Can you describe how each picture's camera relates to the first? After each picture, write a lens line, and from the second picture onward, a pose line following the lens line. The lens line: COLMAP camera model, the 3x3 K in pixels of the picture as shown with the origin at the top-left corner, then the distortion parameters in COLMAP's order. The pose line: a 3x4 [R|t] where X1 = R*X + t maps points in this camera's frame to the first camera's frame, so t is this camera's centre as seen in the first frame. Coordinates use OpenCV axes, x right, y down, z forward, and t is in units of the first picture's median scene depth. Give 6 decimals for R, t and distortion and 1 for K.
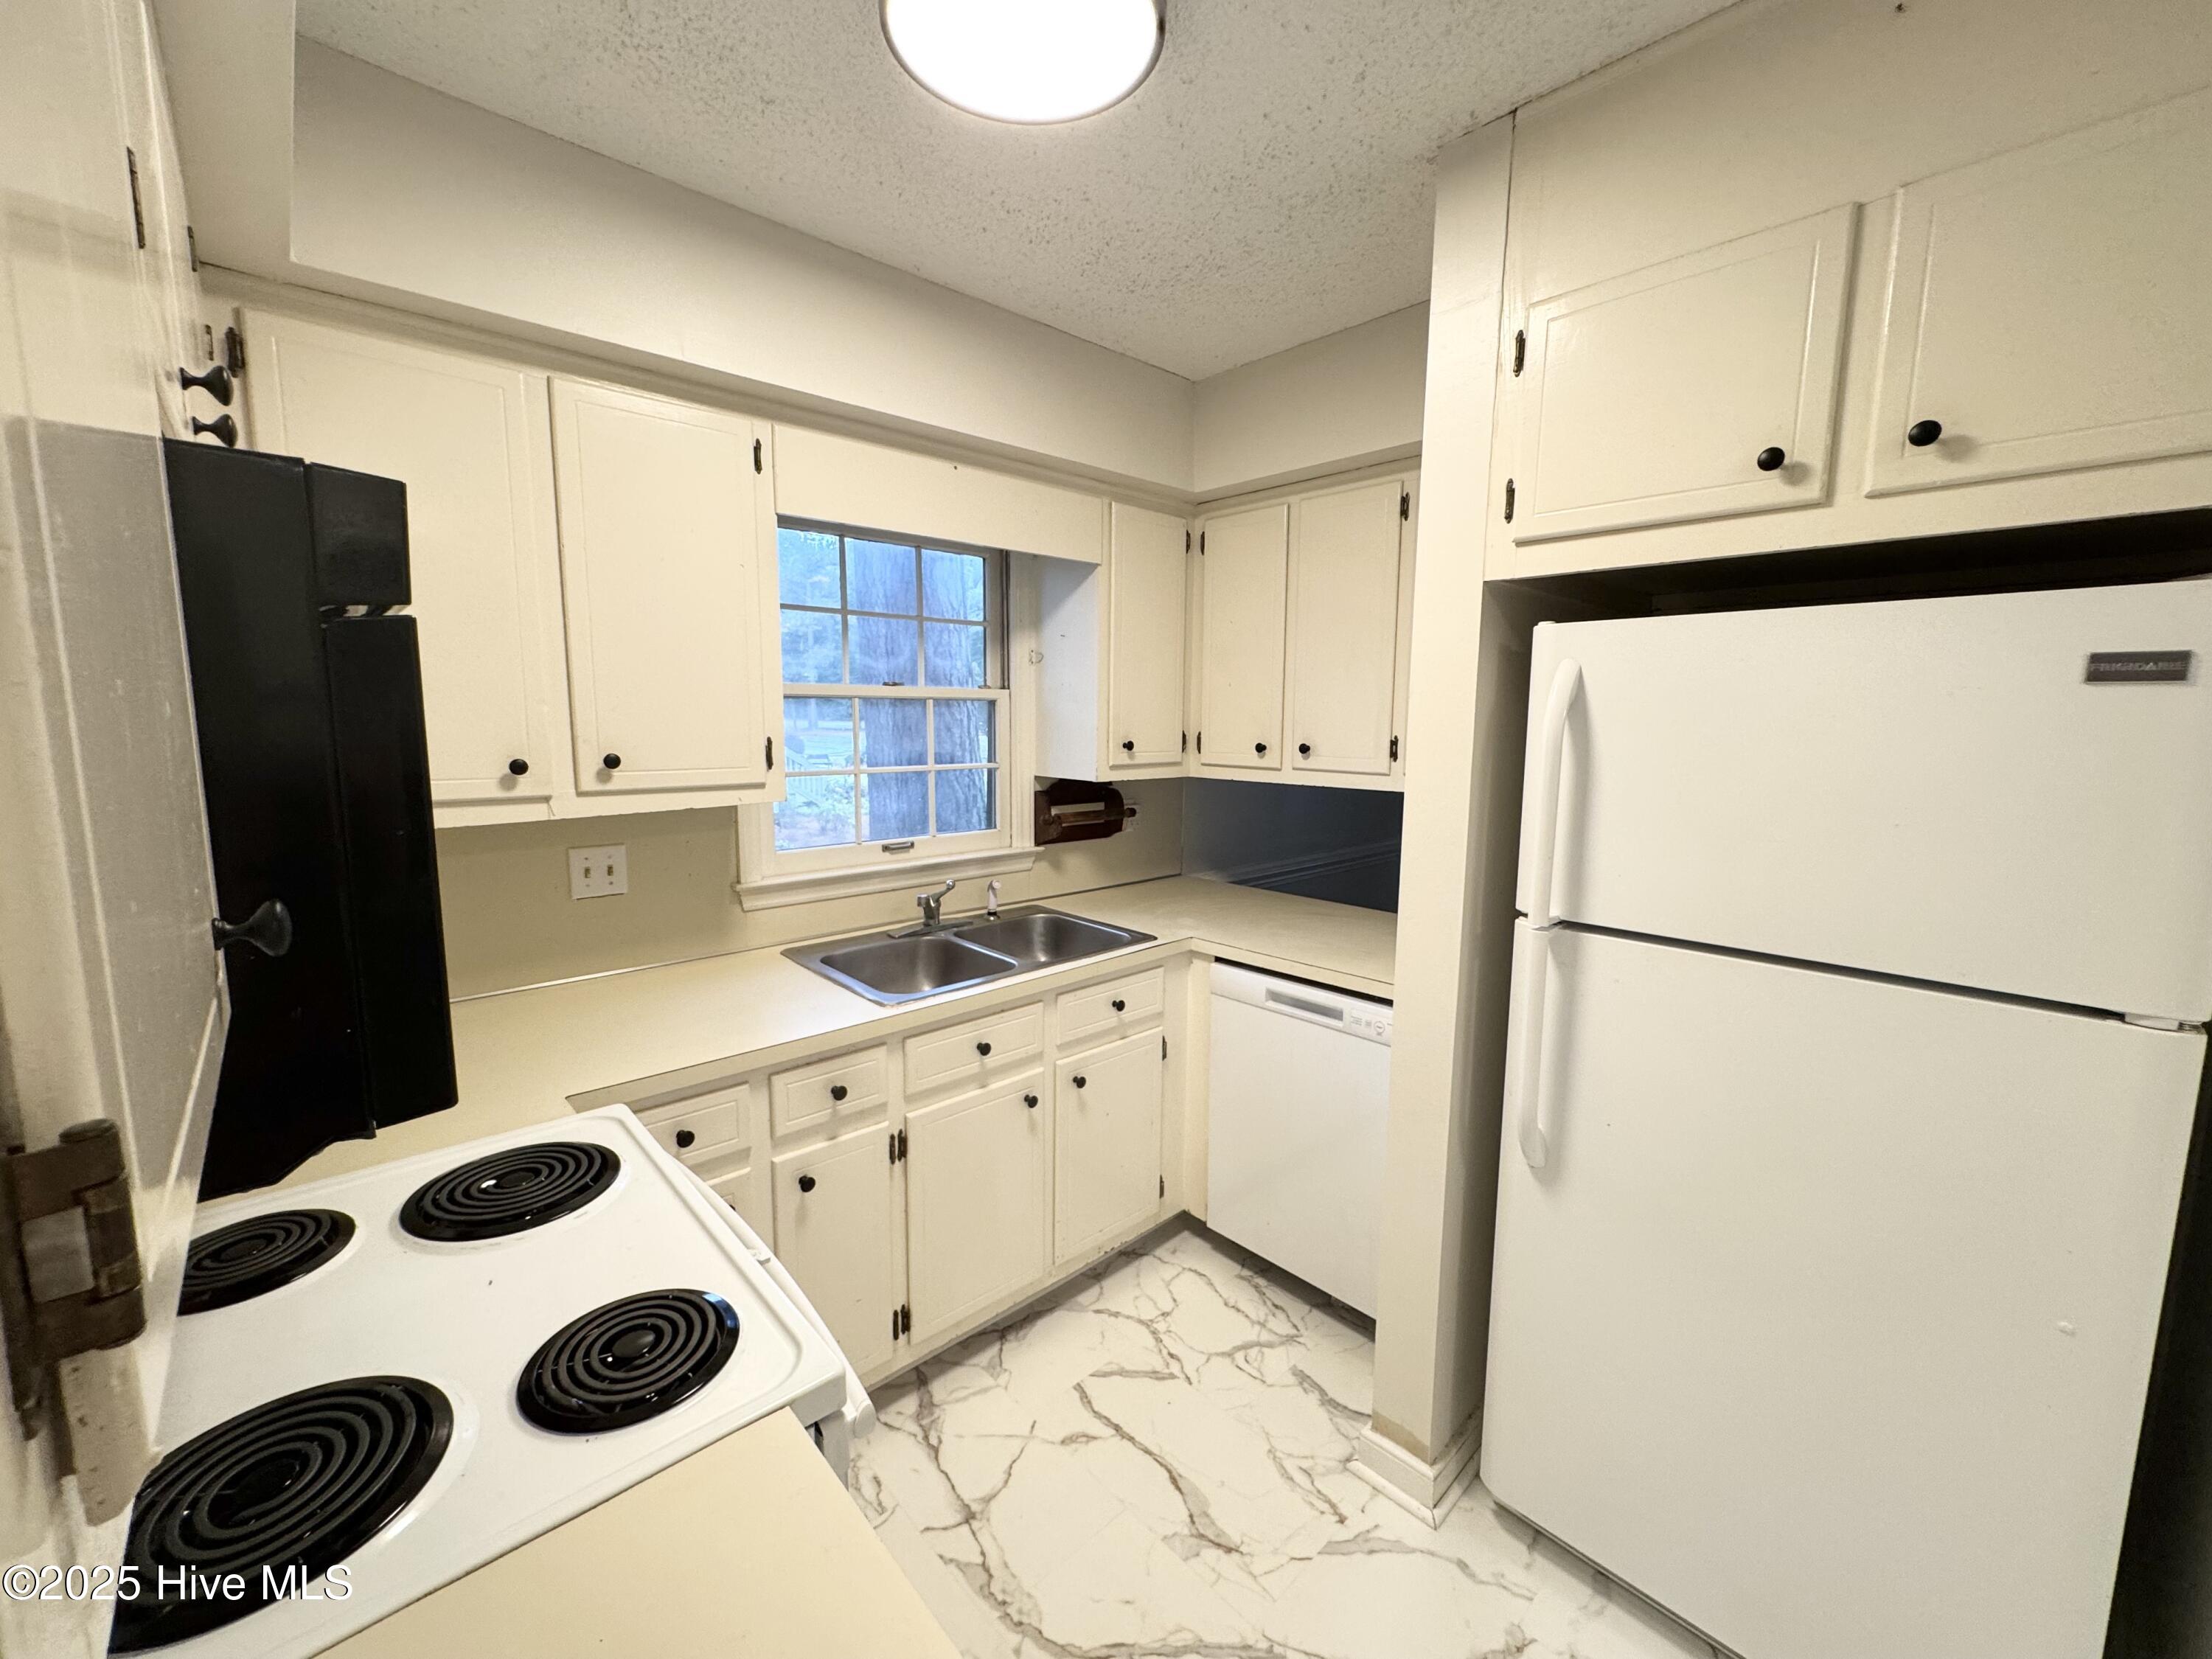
lens RADIAL K [[882.4, 0, 1106.0], [0, 882.4, 829.5], [0, 0, 1]] dist [0.000948, 0.000206]
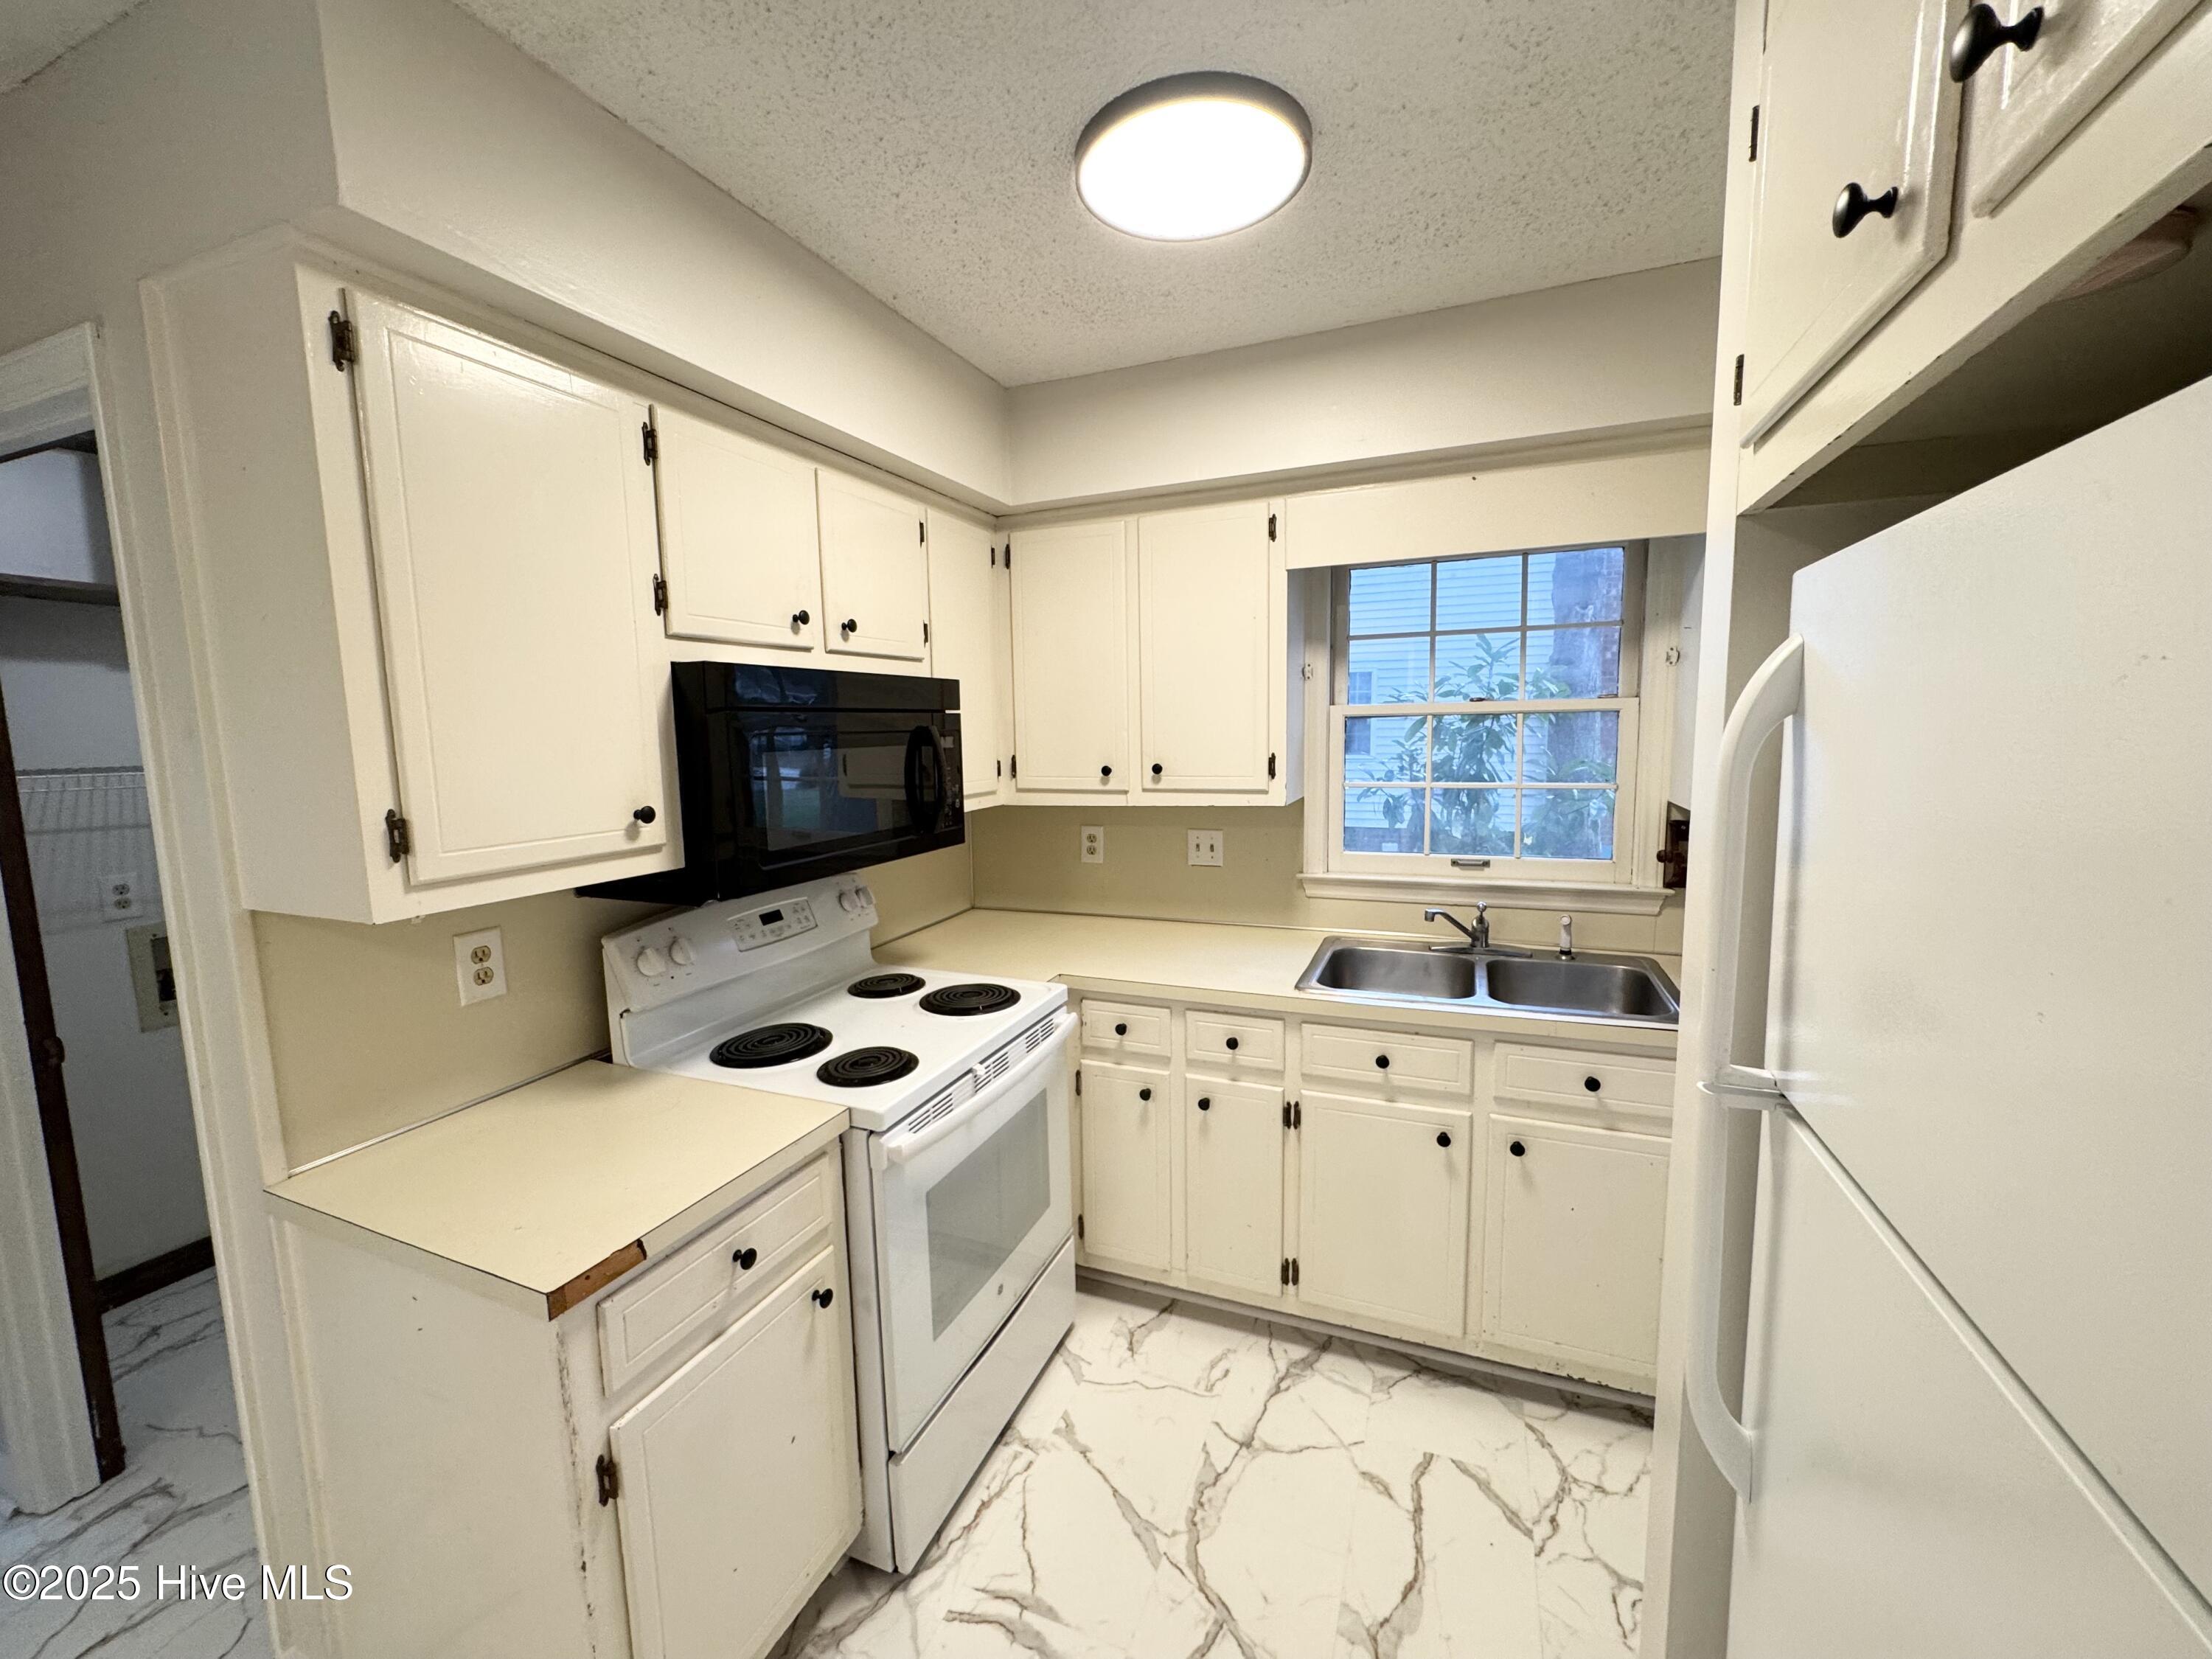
lens RADIAL K [[882.4, 0, 1106.0], [0, 882.4, 829.5], [0, 0, 1]] dist [0.000948, 0.000206]
pose [[0.422523, 0.088549, -0.902016, 0.617064], [-0.096794, 0.993933, 0.052232, -0.038754], [0.901169, 0.065241, 0.428531, 0.259988]]
